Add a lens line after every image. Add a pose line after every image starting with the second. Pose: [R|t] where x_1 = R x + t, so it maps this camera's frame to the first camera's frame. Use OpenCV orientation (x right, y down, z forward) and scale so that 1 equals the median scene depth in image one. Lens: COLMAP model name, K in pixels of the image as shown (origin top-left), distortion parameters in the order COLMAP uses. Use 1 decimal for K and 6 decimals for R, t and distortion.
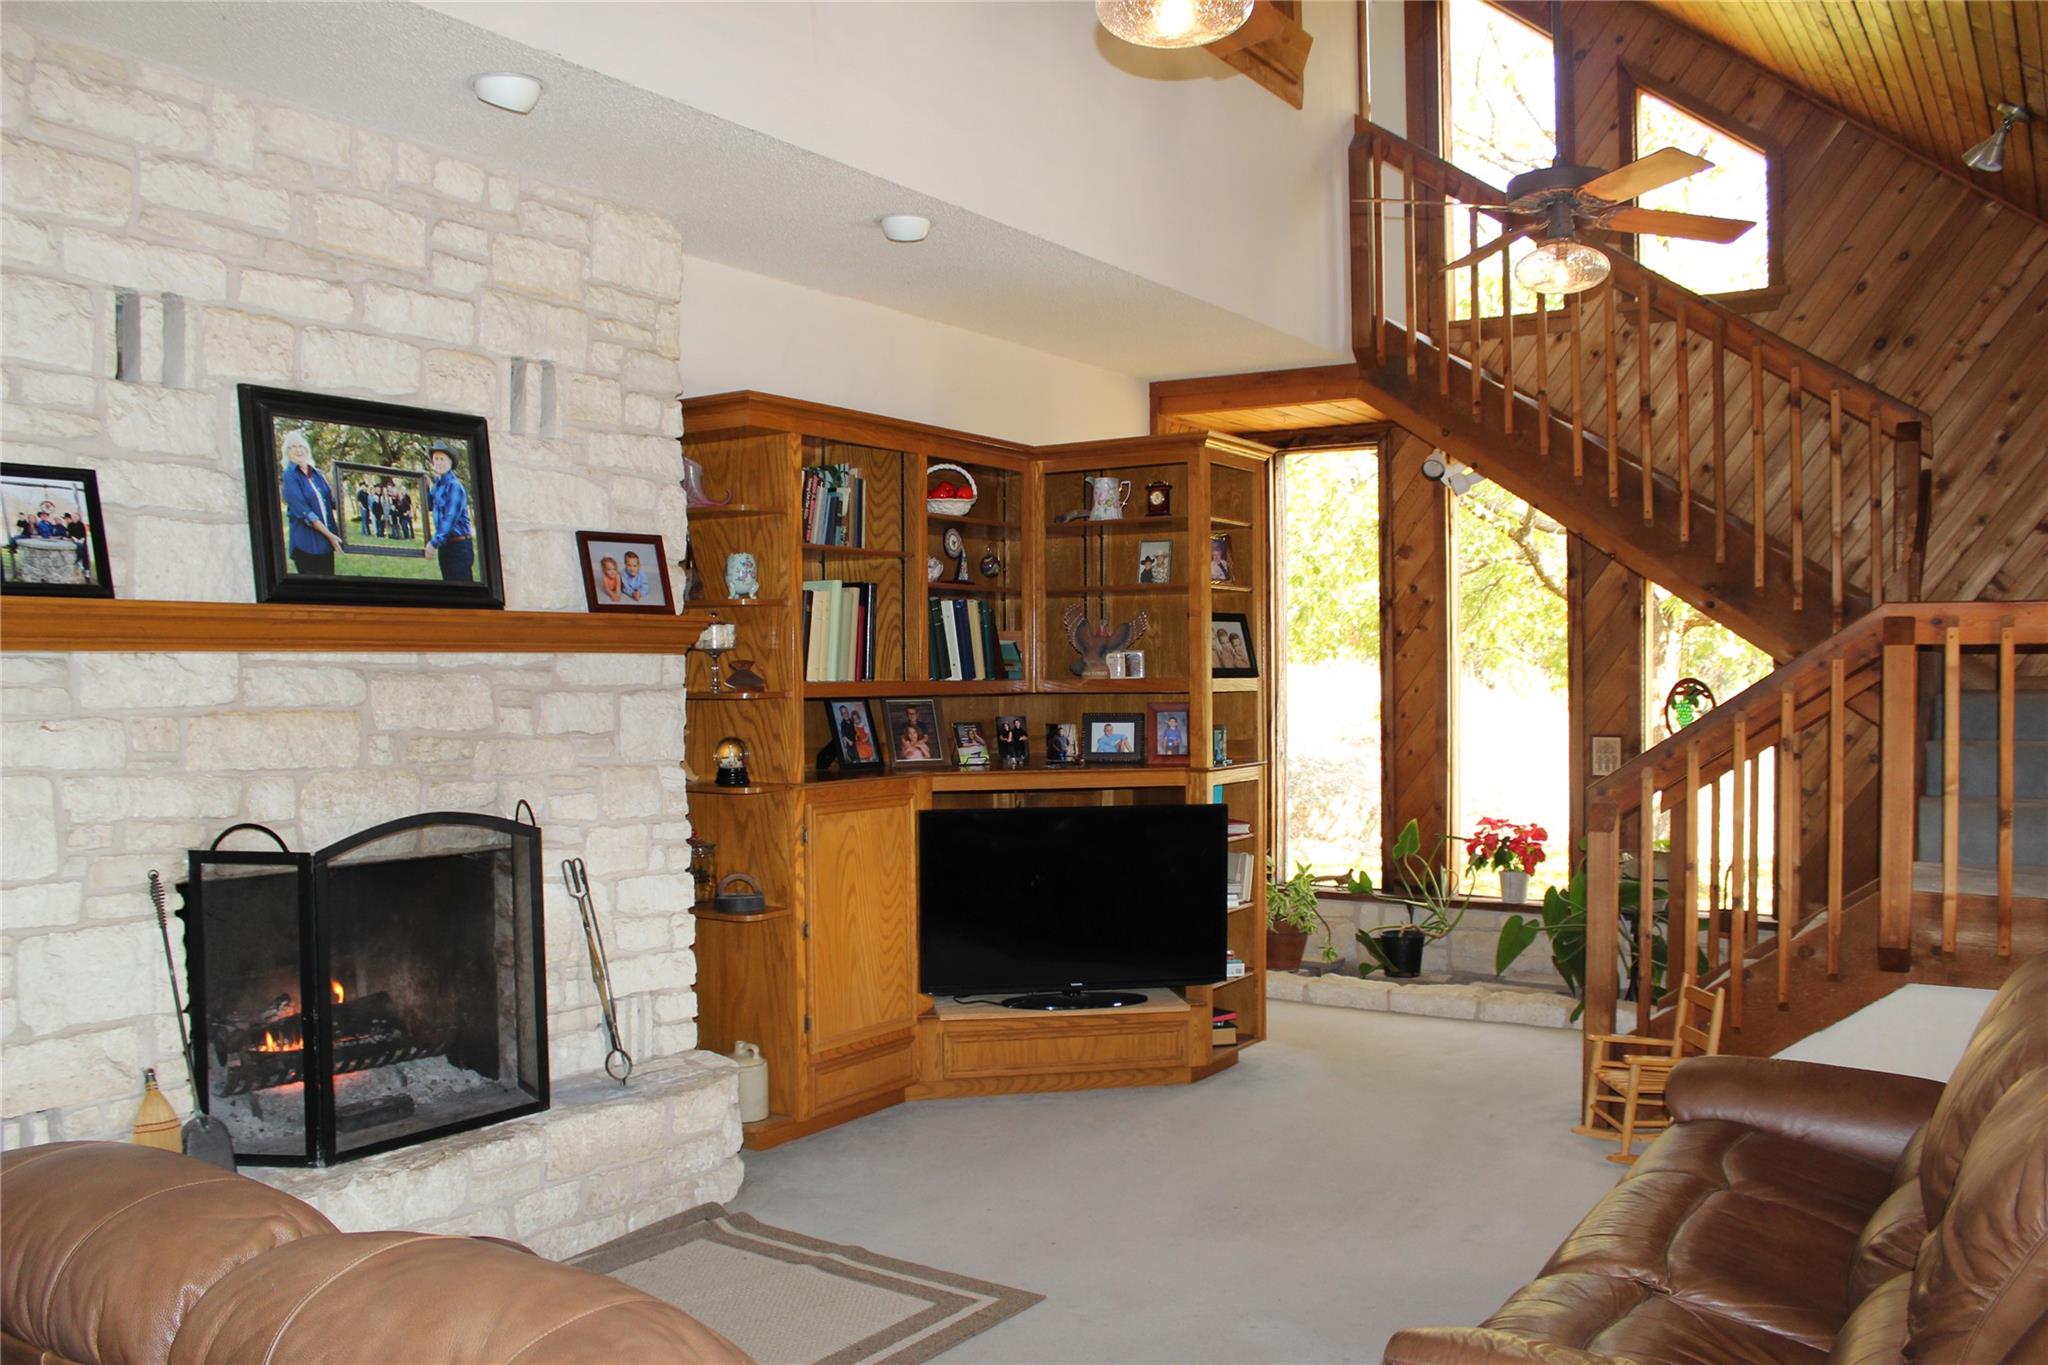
lens RADIAL K [[1691.6, 0, 1022.8], [0, 1691.6, 676.1], [0, 0, 1]] dist [-0.018138, -0.007373]
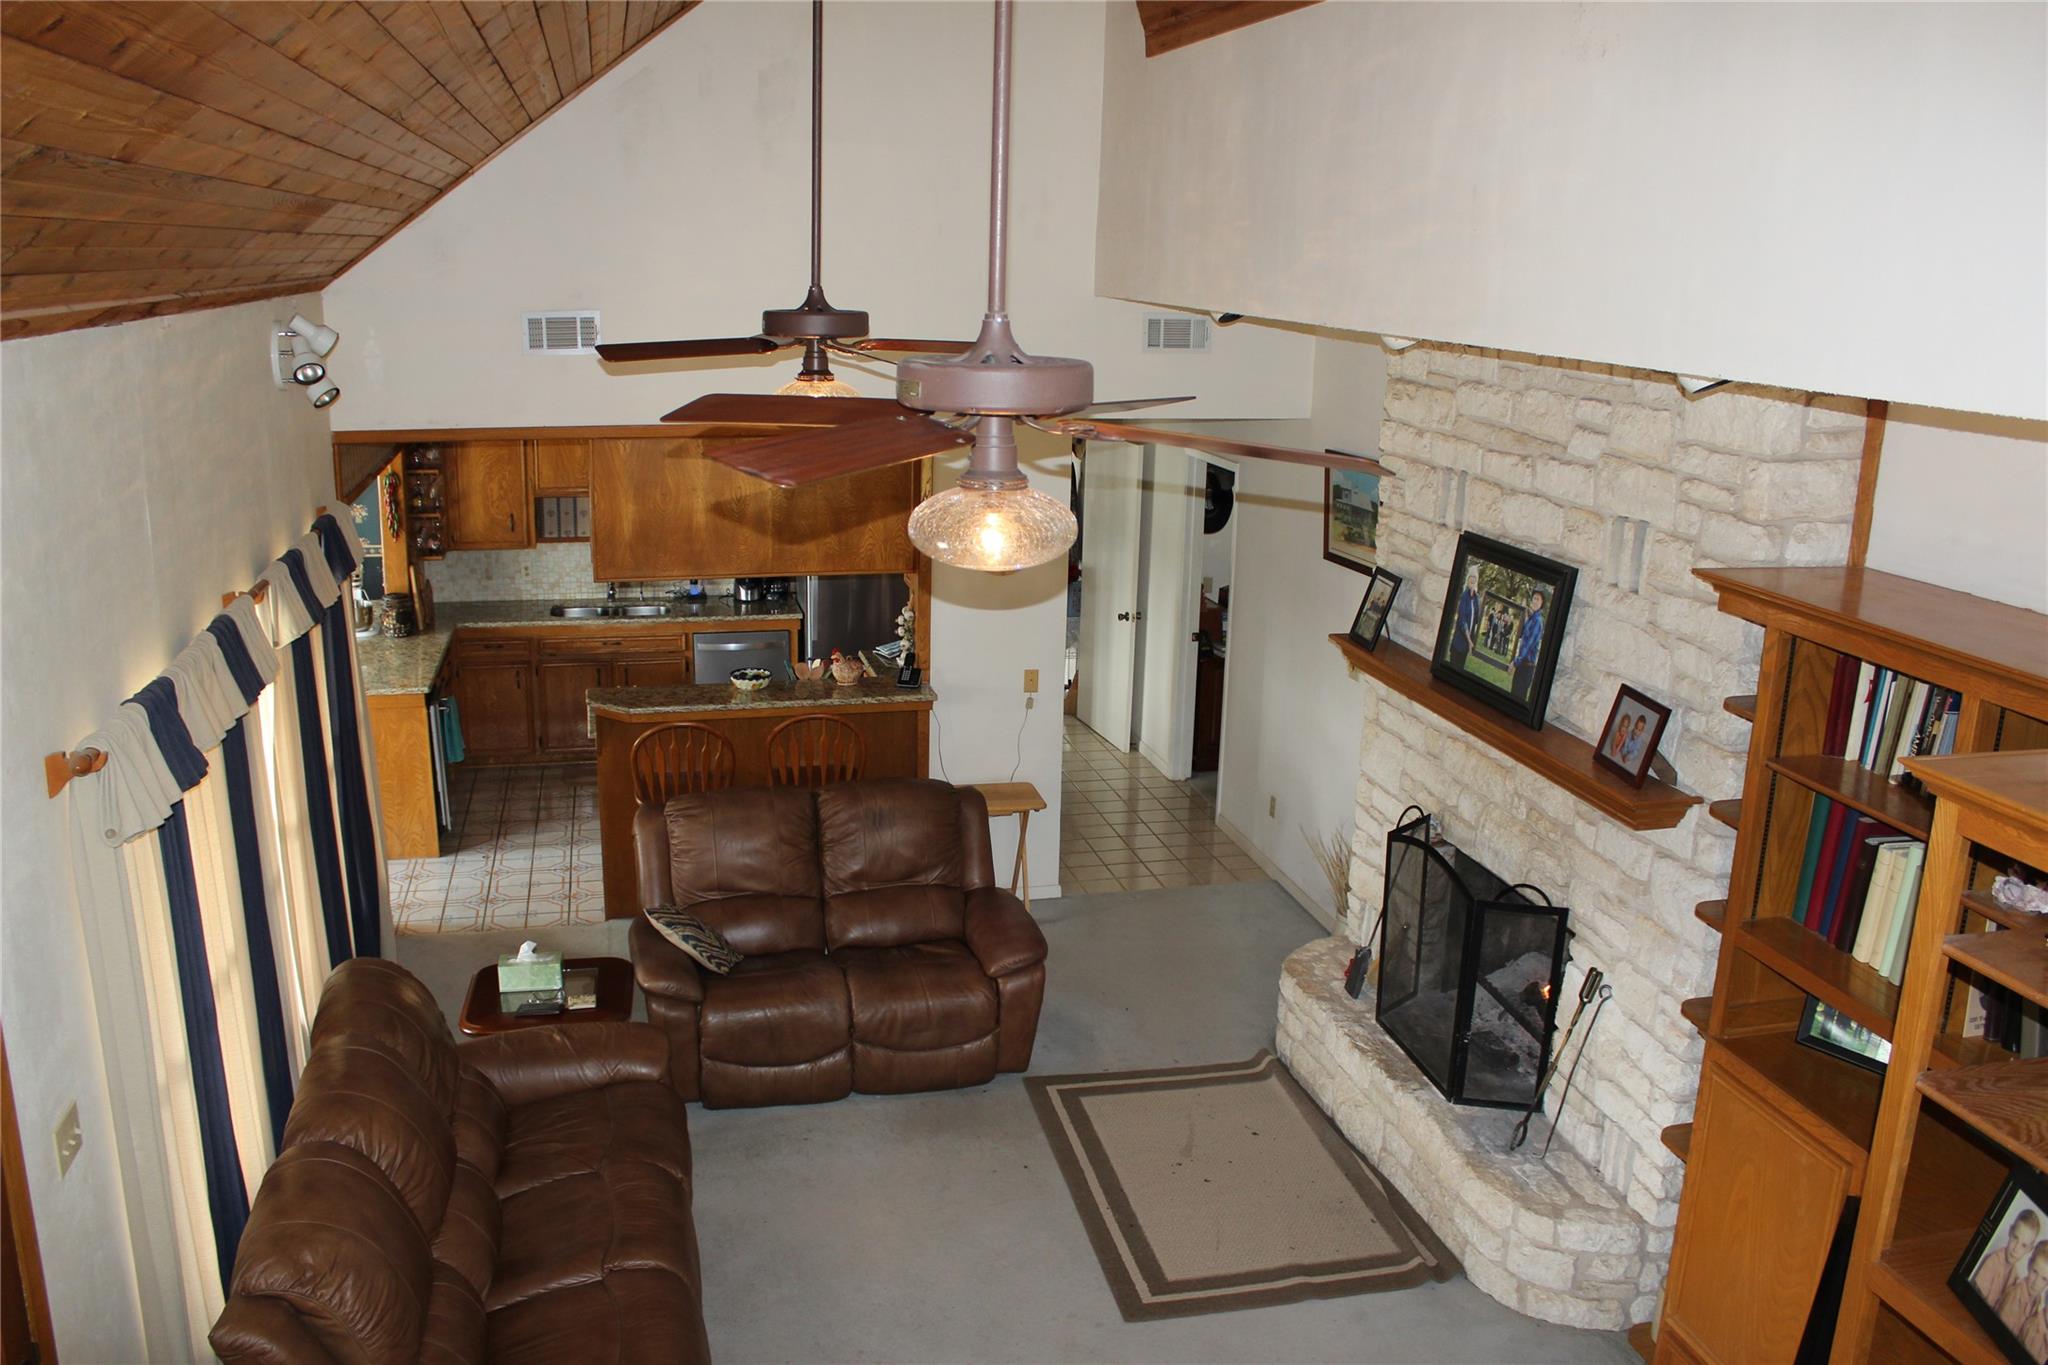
lens RADIAL K [[1691.6, 0, 1020.7], [0, 1691.6, 692.5], [0, 0, 1]] dist [-0.018138, -0.007373]
pose [[-0.672172, 0.186222, -0.716593, 0.829622], [-0.022596, 0.962243, 0.271254, -0.398693], [0.740050, 0.198521, -0.642585, 1.561971]]
